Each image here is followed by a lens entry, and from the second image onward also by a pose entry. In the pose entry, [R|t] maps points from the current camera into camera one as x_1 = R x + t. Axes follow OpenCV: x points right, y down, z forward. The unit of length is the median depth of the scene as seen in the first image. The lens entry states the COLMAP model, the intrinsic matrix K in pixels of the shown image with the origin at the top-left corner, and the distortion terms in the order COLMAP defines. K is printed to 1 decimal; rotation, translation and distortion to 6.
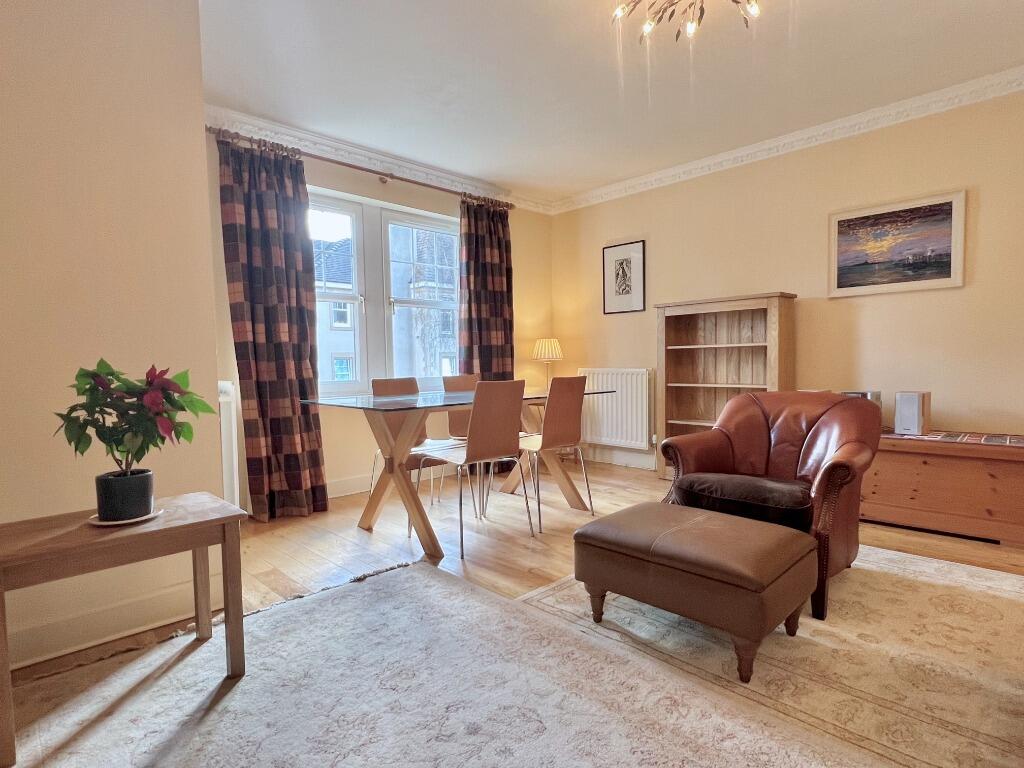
lens RADIAL K [[554.6, 0, 509.7], [0, 554.6, 390.7], [0, 0, 1]] dist [-0.006466, -0.001512]
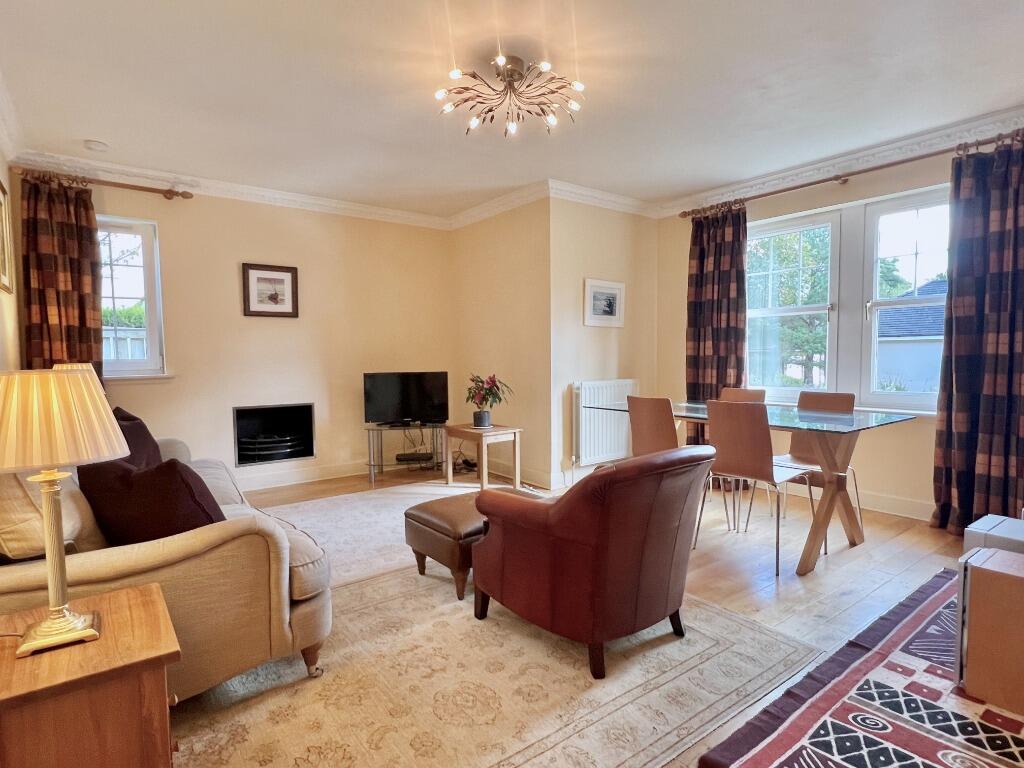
lens RADIAL K [[554.6, 0, 507.7], [0, 554.6, 387.2], [0, 0, 1]] dist [-0.006466, -0.001512]
pose [[-0.131021, 0.075980, -0.988464, 1.505635], [-0.037580, 0.995962, 0.081537, -0.158259], [0.990667, 0.047830, -0.127636, 1.060503]]
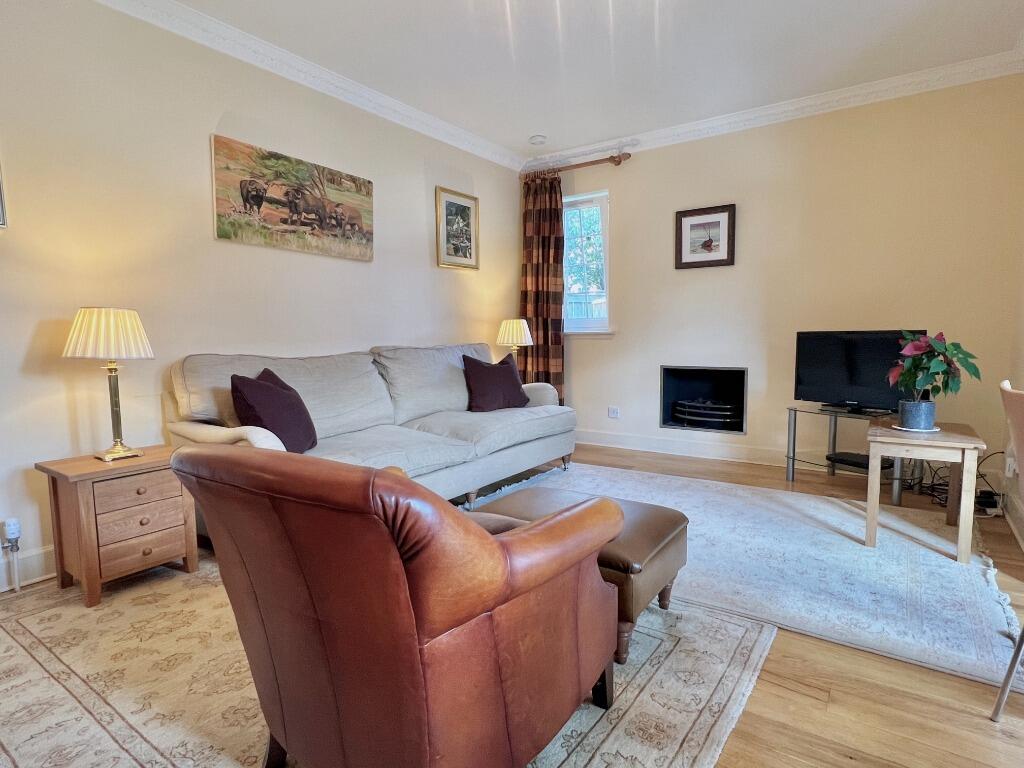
lens RADIAL K [[554.6, 0, 511.7], [0, 554.6, 386.3], [0, 0, 1]] dist [-0.006466, -0.001512]
pose [[-0.983066, 0.045237, -0.177583, 0.513444], [0.019467, 0.989349, 0.144256, -0.103568], [0.182217, 0.138356, -0.973475, 1.644010]]
